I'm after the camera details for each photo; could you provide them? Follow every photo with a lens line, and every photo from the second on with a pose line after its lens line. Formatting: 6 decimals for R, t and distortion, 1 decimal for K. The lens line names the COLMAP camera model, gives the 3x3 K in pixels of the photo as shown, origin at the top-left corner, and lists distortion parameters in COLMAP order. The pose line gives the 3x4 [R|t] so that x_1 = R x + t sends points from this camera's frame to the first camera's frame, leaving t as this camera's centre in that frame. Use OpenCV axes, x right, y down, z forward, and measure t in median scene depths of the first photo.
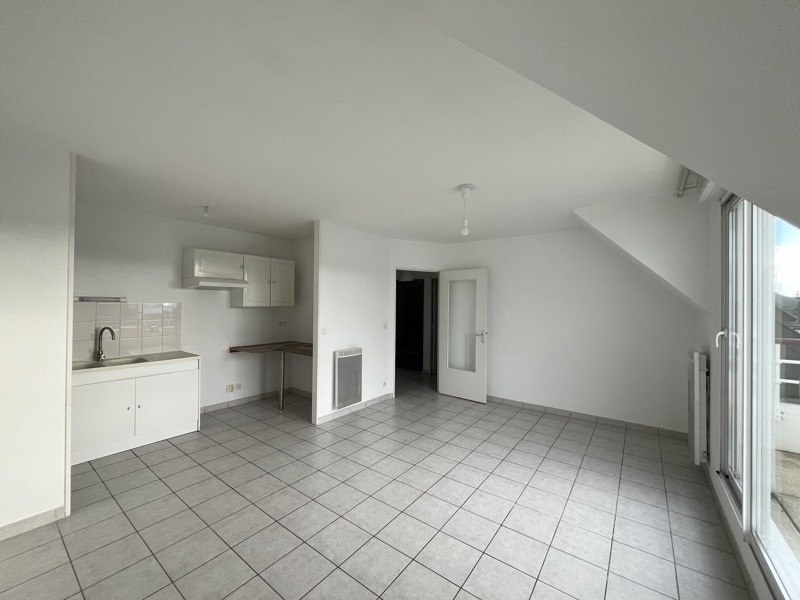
lens RADIAL K [[318.6, 0, 399.1], [0, 318.6, 301.4], [0, 0, 1]] dist [-0.007074, 0.000183]
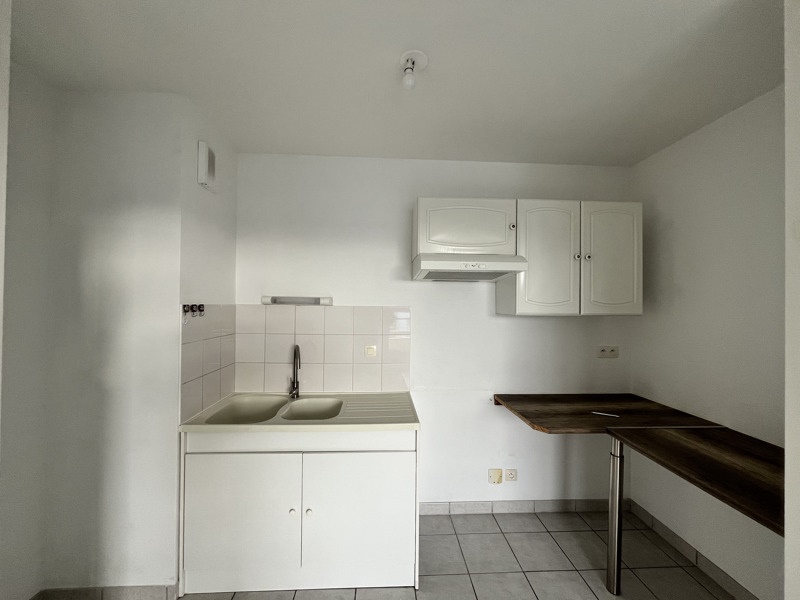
lens RADIAL K [[318.6, 0, 399.9], [0, 318.6, 303.9], [0, 0, 1]] dist [-0.007074, 0.000183]
pose [[0.635185, -0.009053, -0.772307, -0.238737], [0.003066, 0.999953, -0.009200, 0.004685], [0.772354, 0.003476, 0.635182, 0.566464]]
